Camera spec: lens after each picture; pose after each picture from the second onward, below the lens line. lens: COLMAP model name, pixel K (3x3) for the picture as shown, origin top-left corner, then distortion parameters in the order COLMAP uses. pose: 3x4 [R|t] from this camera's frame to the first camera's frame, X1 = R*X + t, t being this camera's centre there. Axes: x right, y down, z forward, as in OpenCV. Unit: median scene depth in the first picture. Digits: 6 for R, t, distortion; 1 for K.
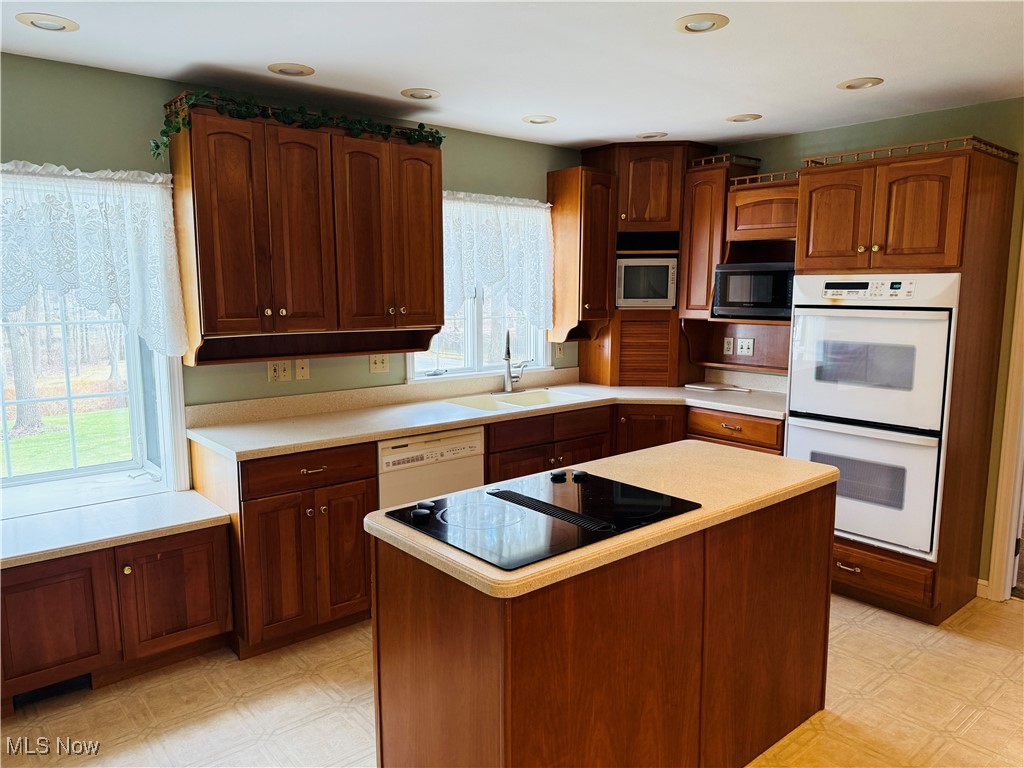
lens RADIAL K [[714.6, 0, 512.0], [0, 714.6, 384.0], [0, 0, 1]] dist [0.084065, -0.089200]
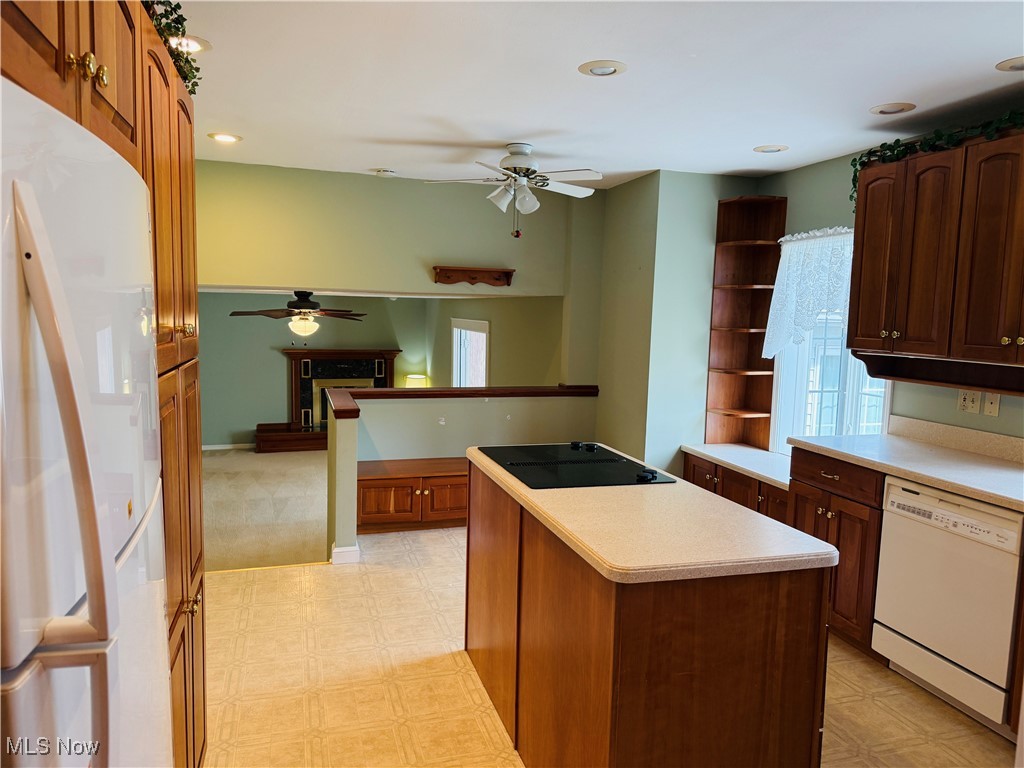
lens RADIAL K [[714.6, 0, 512.0], [0, 714.6, 384.0], [0, 0, 1]] dist [0.084065, -0.089200]
pose [[-0.386634, 0.085628, -0.918249, 0.820524], [-0.150339, 0.976509, 0.154362, -0.102350], [0.909897, 0.197731, -0.364678, 0.841323]]
